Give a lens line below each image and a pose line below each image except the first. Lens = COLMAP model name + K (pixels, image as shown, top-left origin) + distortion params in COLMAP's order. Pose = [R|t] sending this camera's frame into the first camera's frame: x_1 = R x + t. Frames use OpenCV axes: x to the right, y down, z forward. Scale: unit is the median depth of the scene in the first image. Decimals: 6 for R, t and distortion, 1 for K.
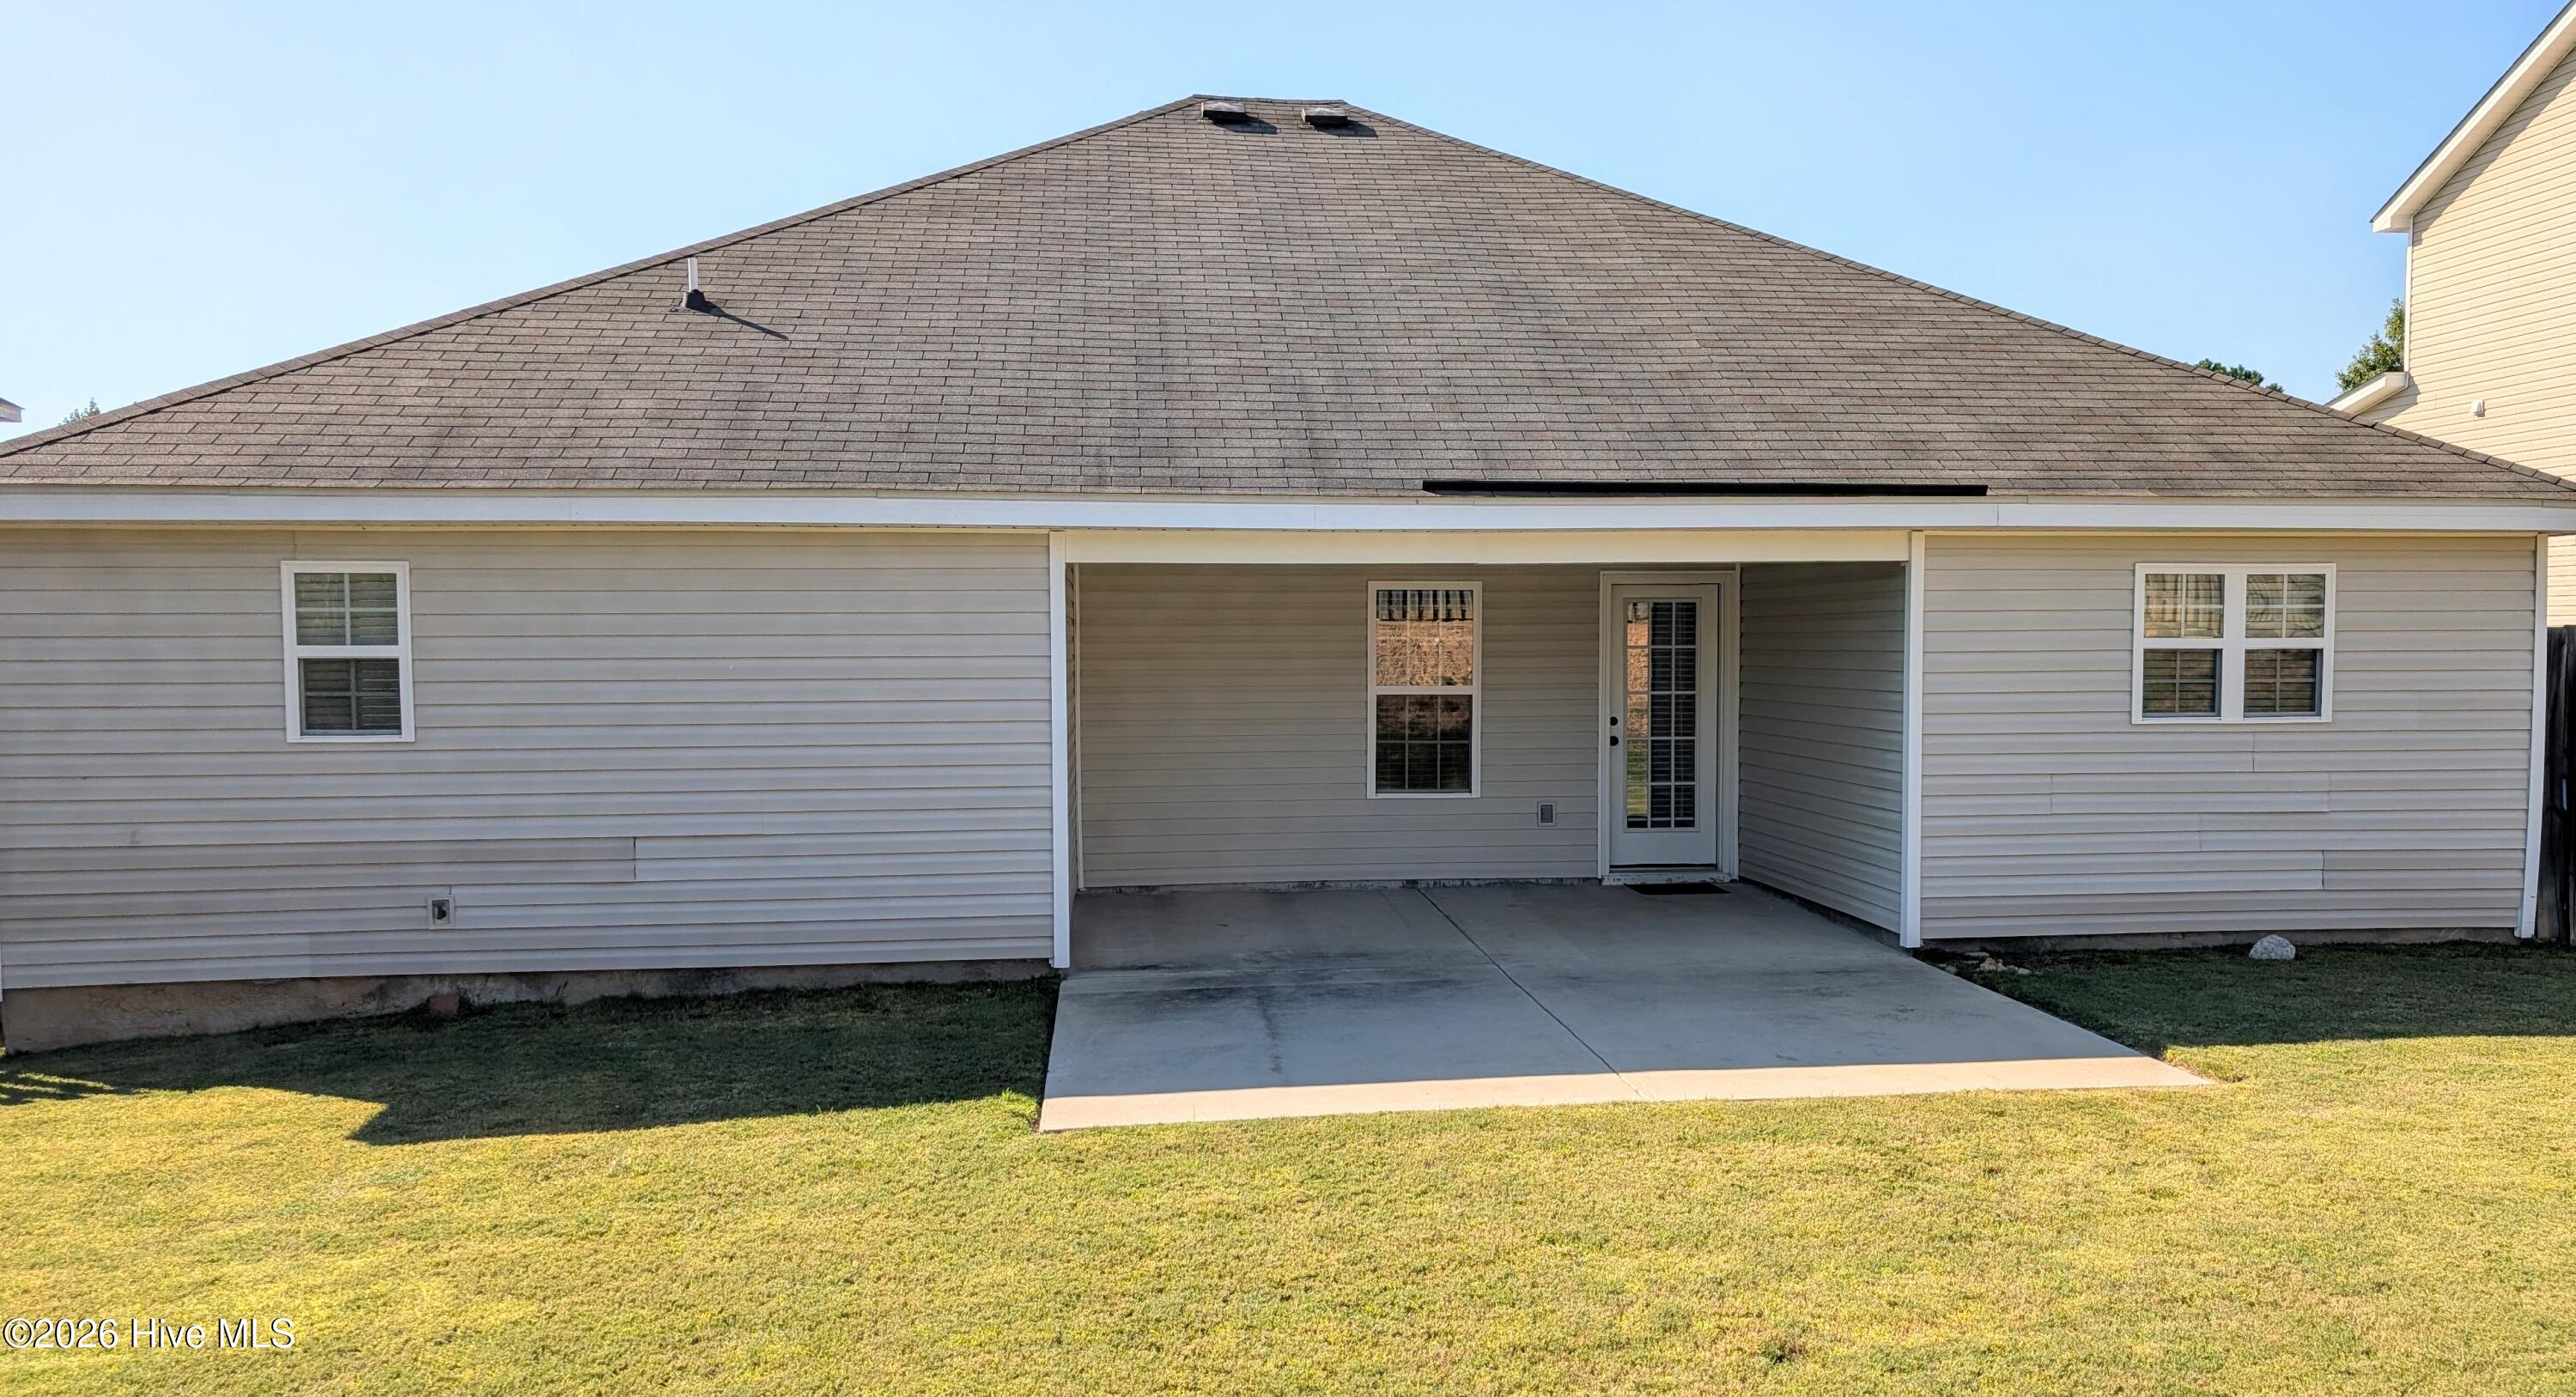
lens RADIAL K [[1772.1, 0, 1288.6], [0, 1772.1, 706.2], [0, 0, 1]] dist [-0.006218, 0.010159]
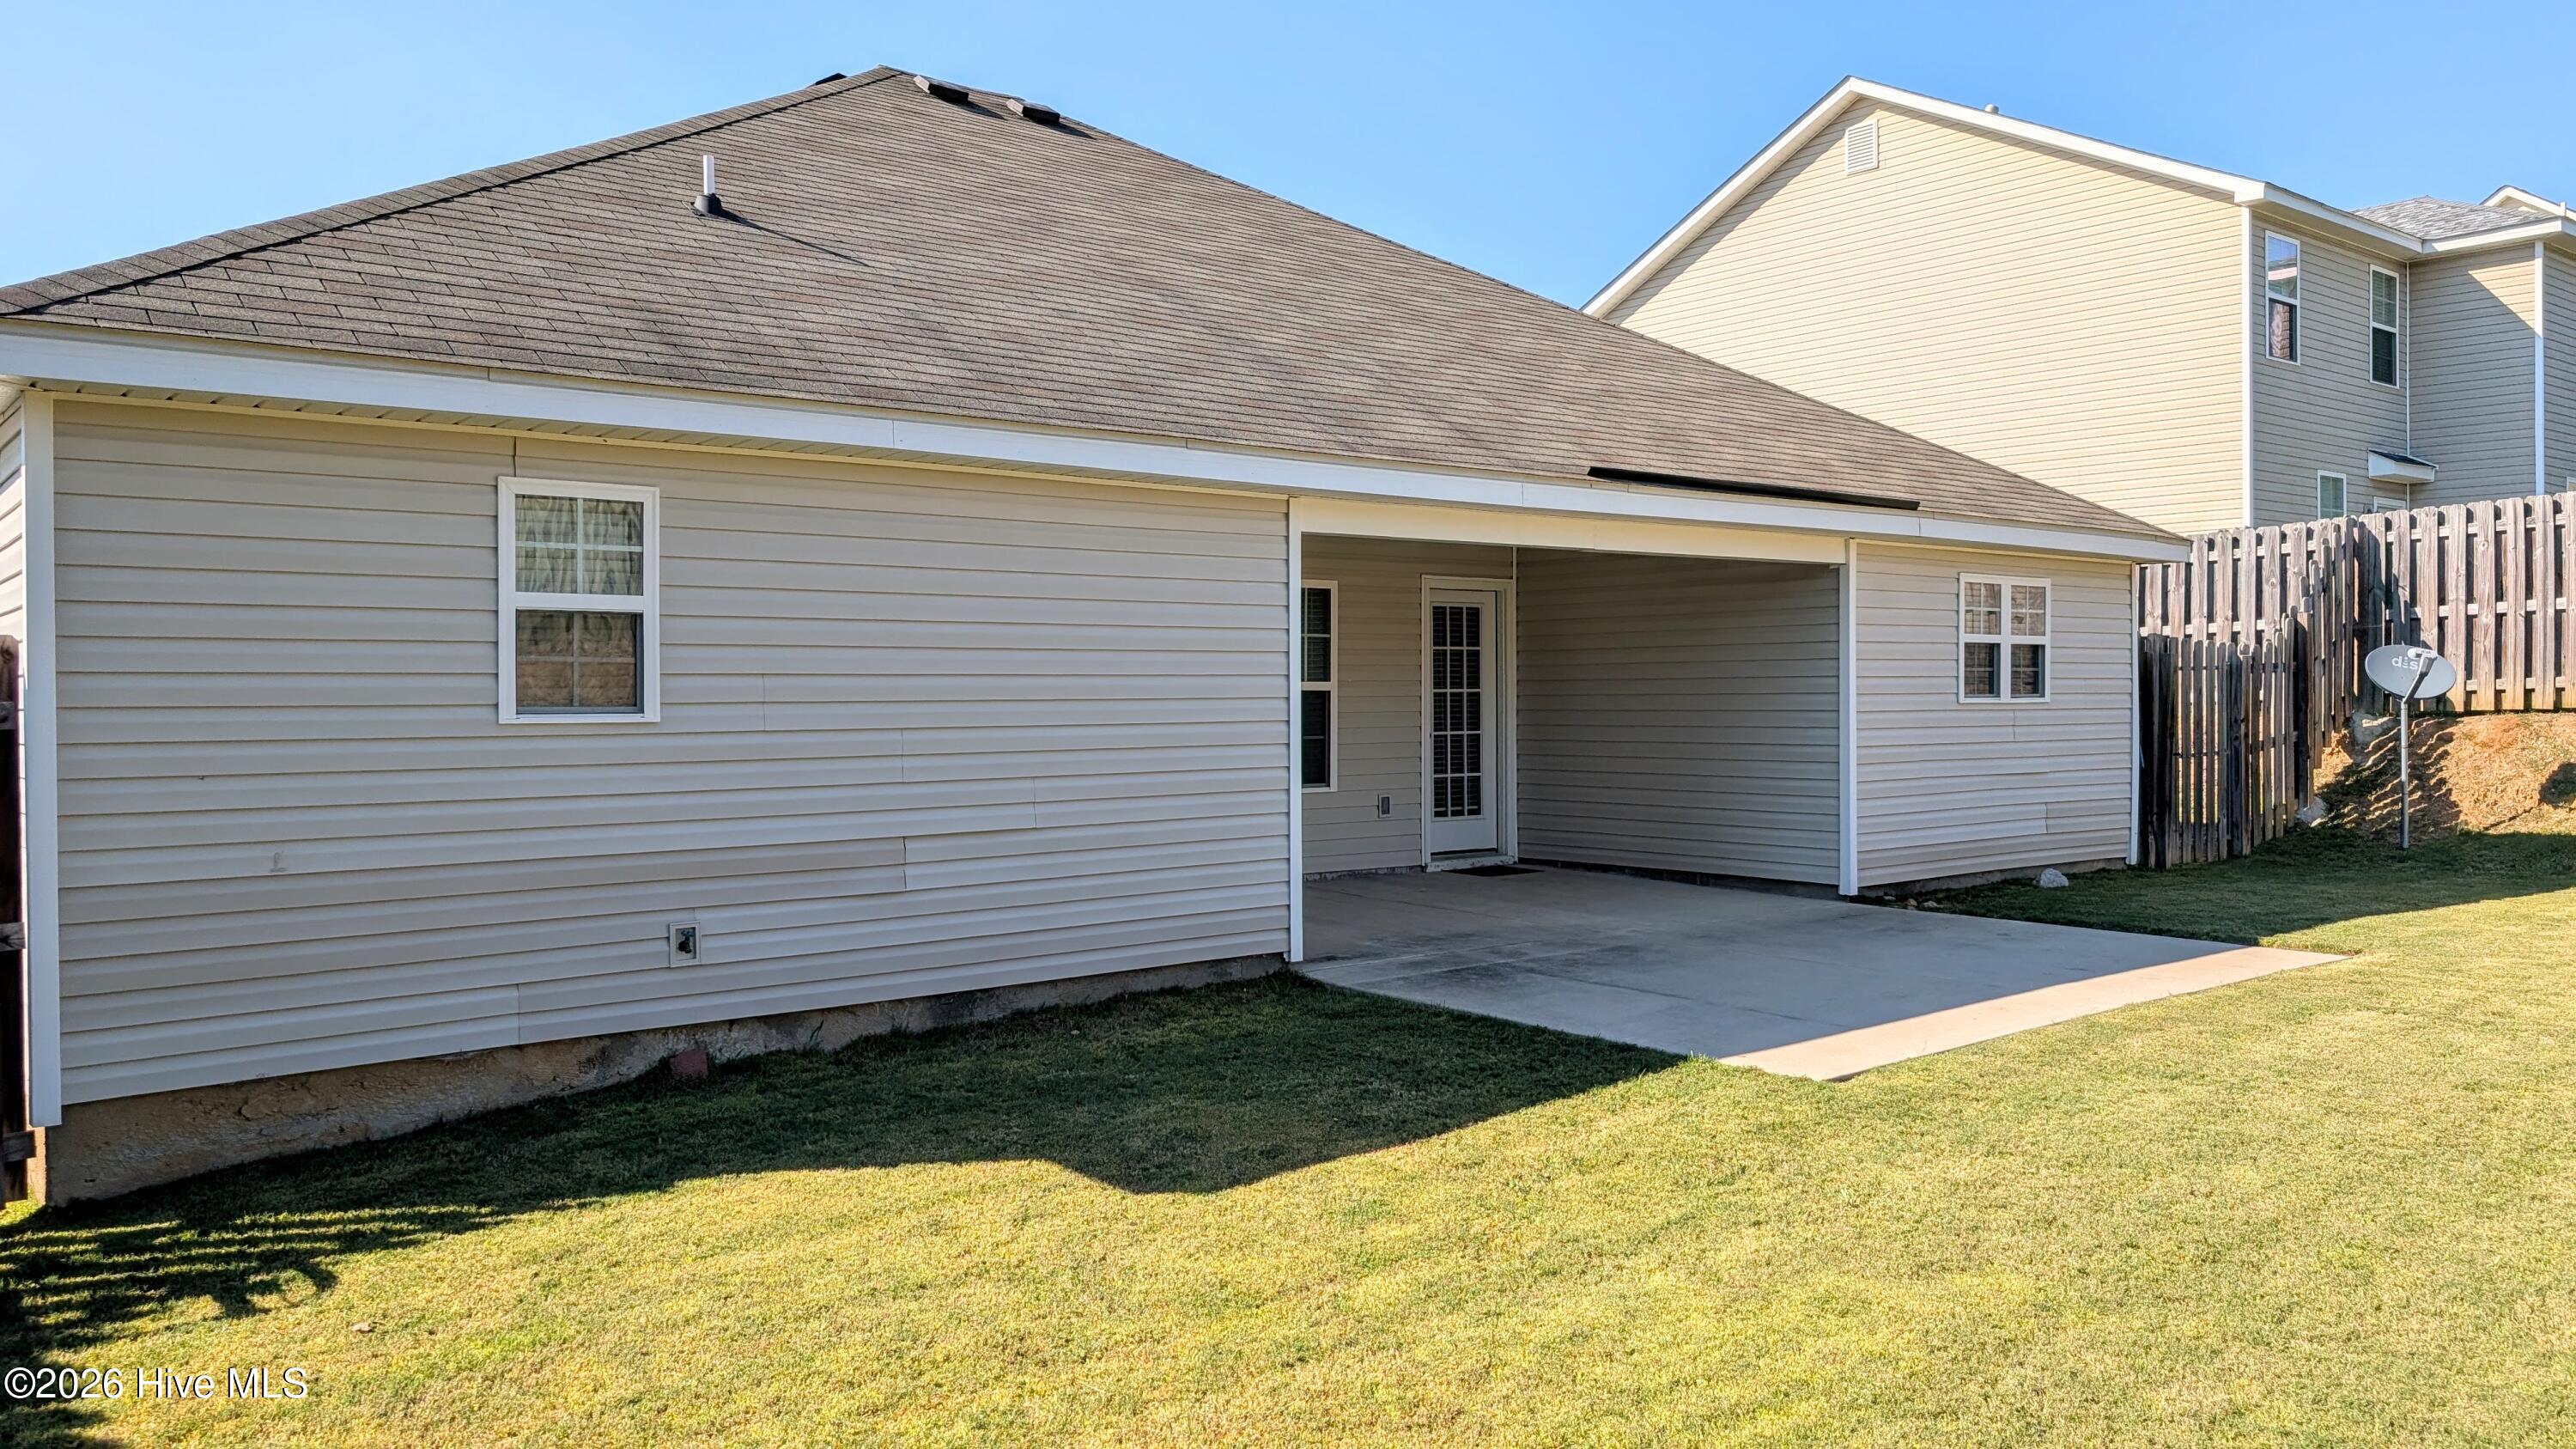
lens RADIAL K [[1738.7, 0, 1273.9], [0, 1738.7, 672.8], [0, 0, 1]] dist [0.009616, -0.007341]
pose [[0.872317, 0.003248, 0.488930, -0.603363], [0.018238, 0.999066, -0.039176, 0.031766], [-0.488600, 0.043091, 0.871443, 0.202623]]
